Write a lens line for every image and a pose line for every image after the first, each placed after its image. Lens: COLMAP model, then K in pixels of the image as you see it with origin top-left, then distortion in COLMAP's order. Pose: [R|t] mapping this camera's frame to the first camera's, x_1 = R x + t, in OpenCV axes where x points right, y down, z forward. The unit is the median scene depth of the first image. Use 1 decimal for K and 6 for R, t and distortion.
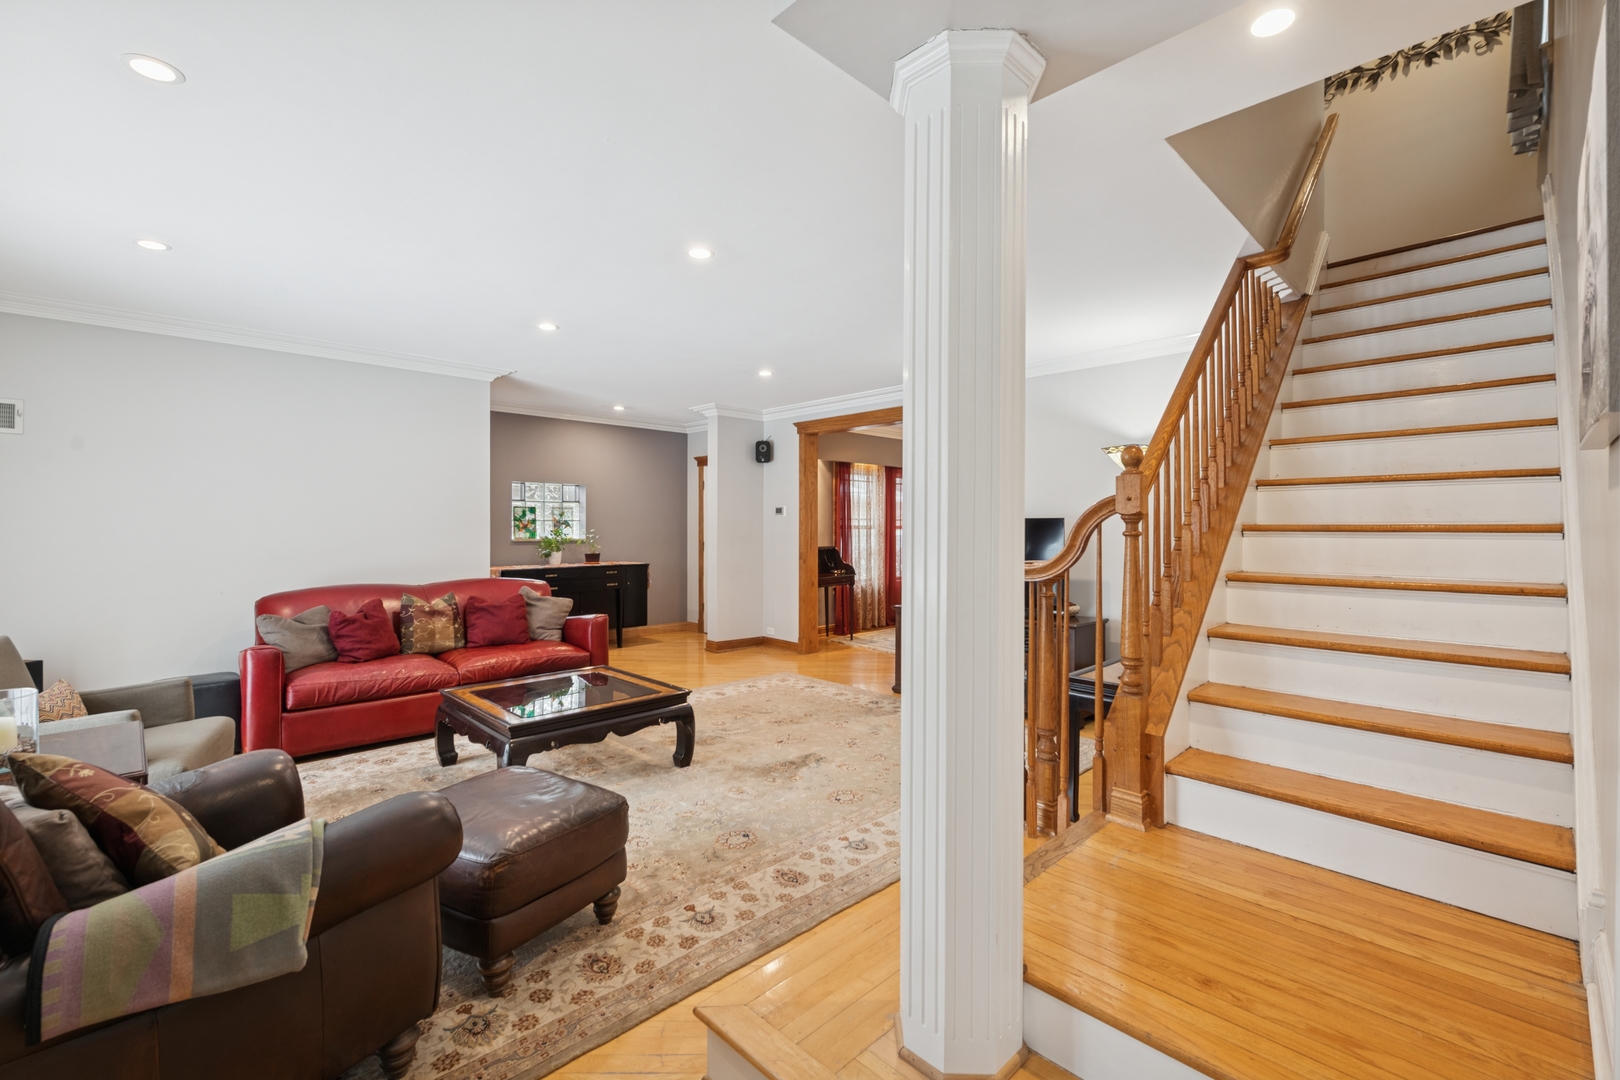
lens RADIAL K [[700.6, 0, 808.8], [0, 700.6, 520.0], [0, 0, 1]] dist [-0.001091, -0.000195]
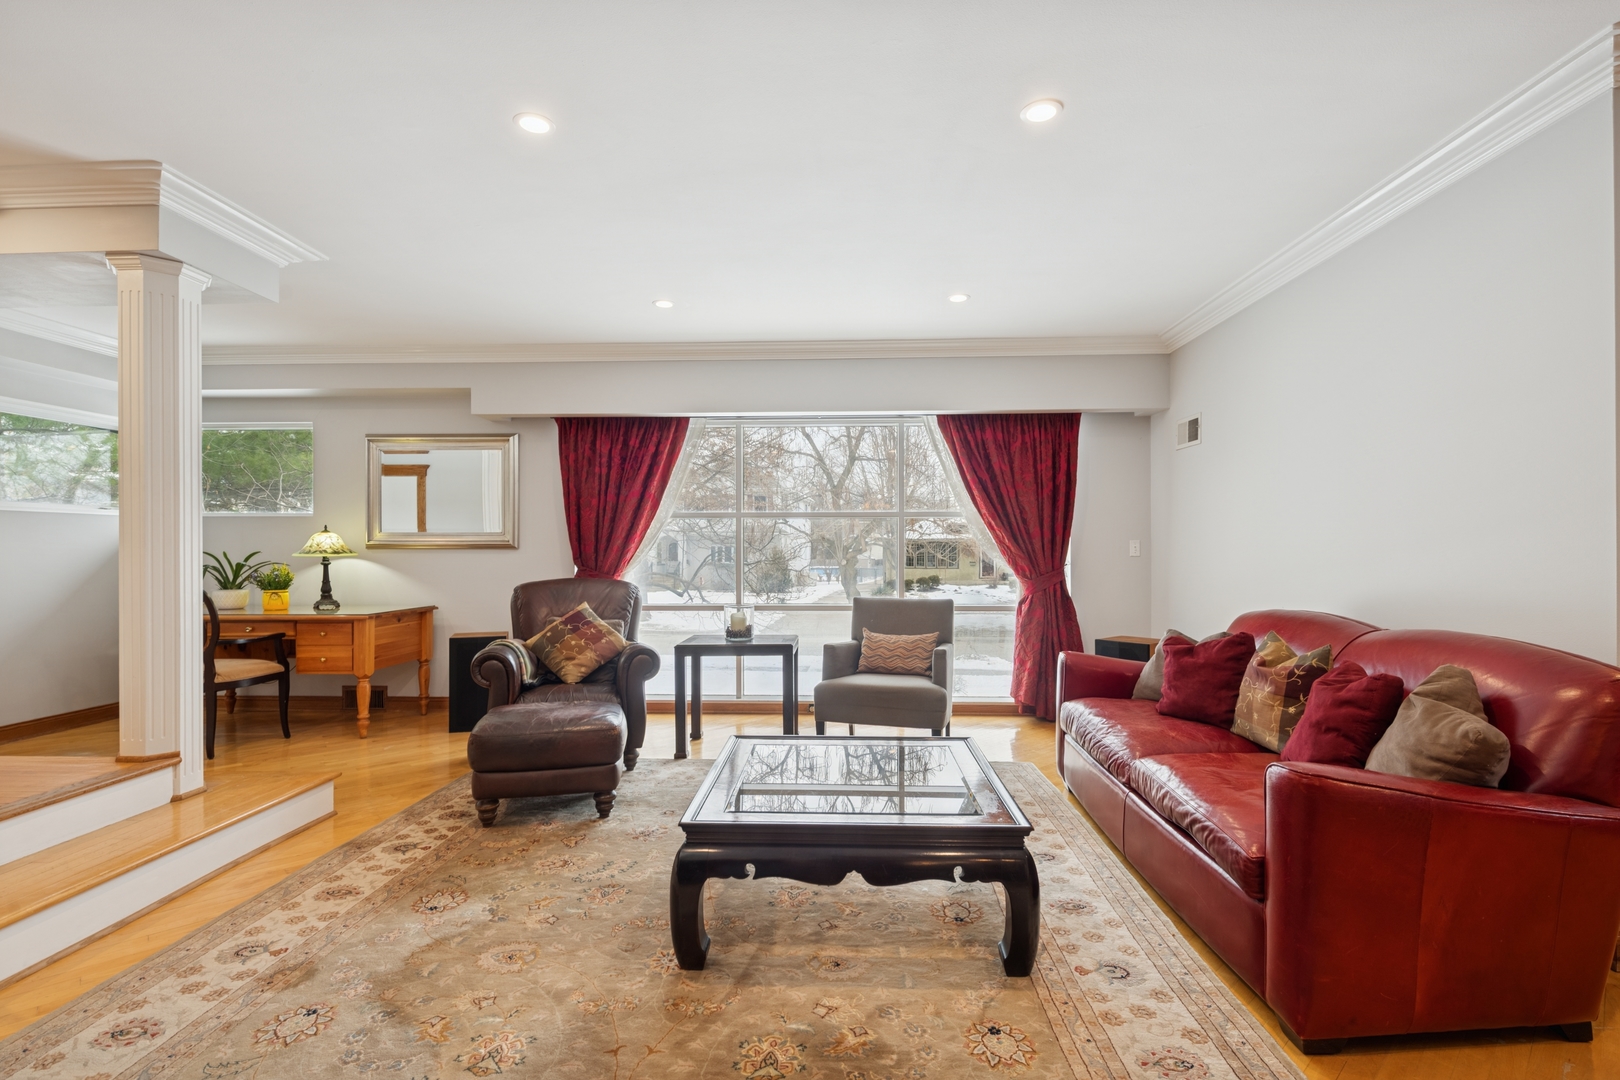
lens RADIAL K [[761.1, 0, 810.0], [0, 761.1, 540.0], [0, 0, 1]] dist [0.005544, -0.000409]
pose [[-0.729070, -0.005753, -0.684415, 0.128666], [0.007105, 0.999847, -0.015974, 0.042455], [0.684402, -0.016509, -0.728918, 1.321193]]
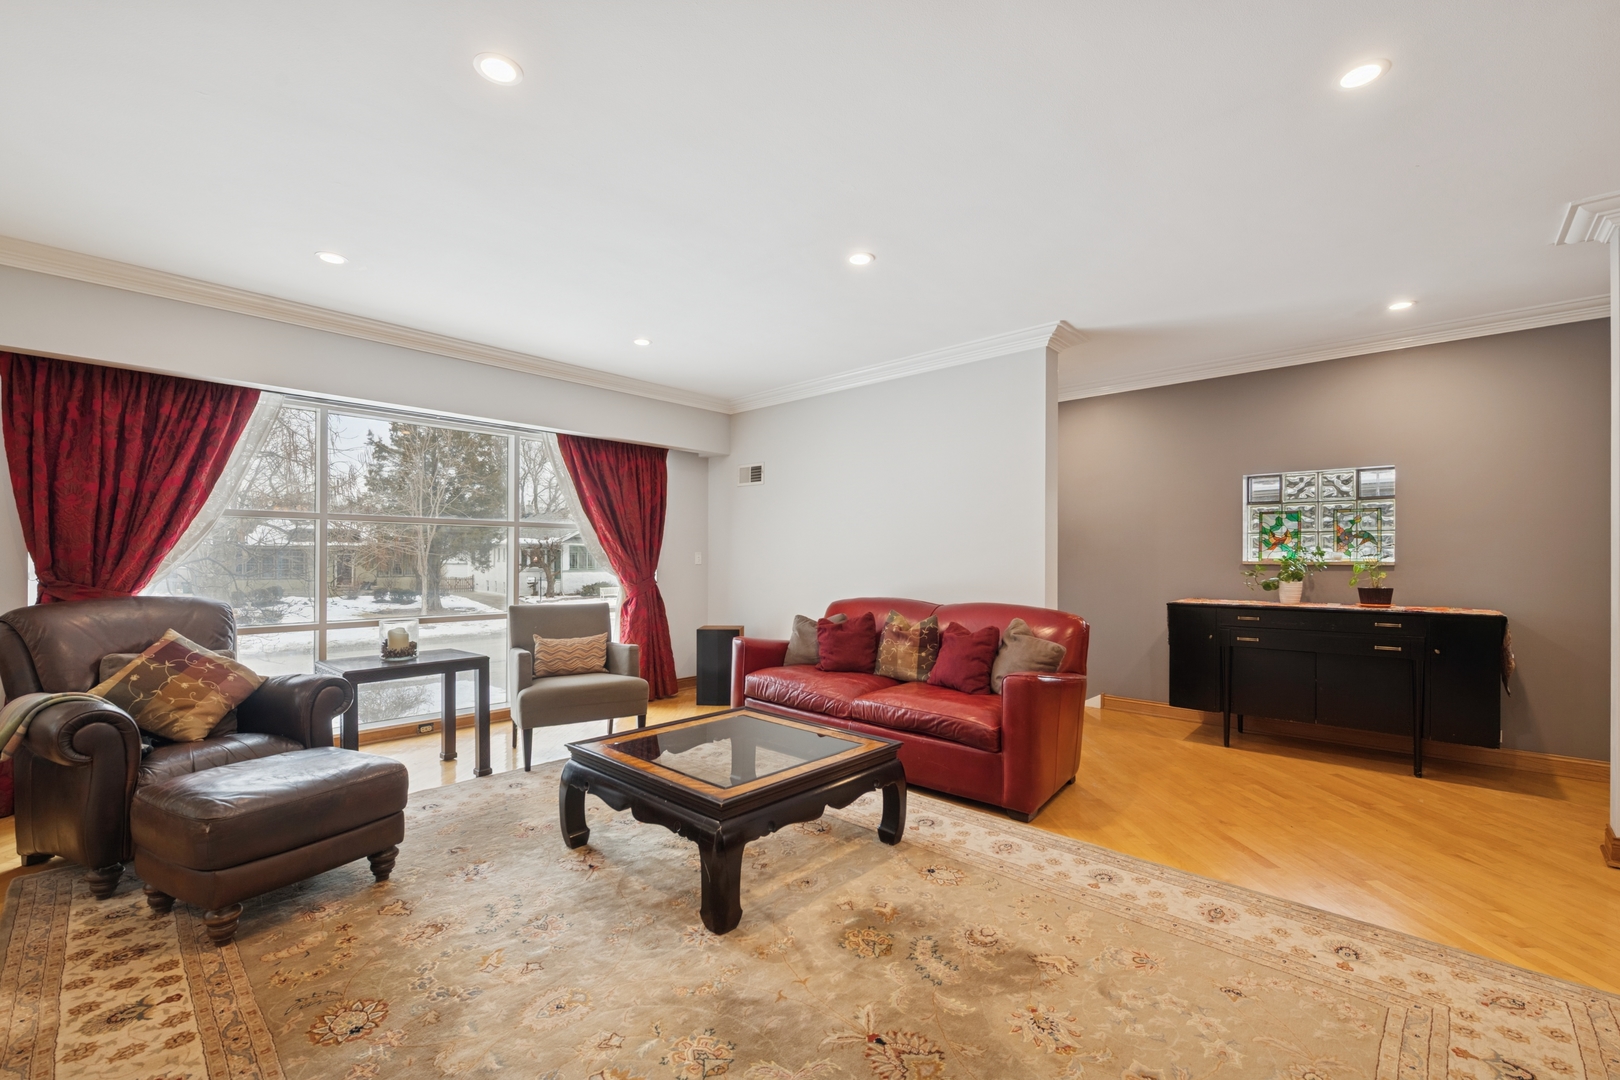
lens RADIAL K [[680.4, 0, 812.0], [0, 680.4, 555.0], [0, 0, 1]] dist [-0.002699, -0.000707]
pose [[0.052531, -0.004909, -0.998607, 0.345593], [0.003124, 0.999984, -0.004752, 0.040377], [0.998614, -0.002870, 0.052546, 0.937501]]
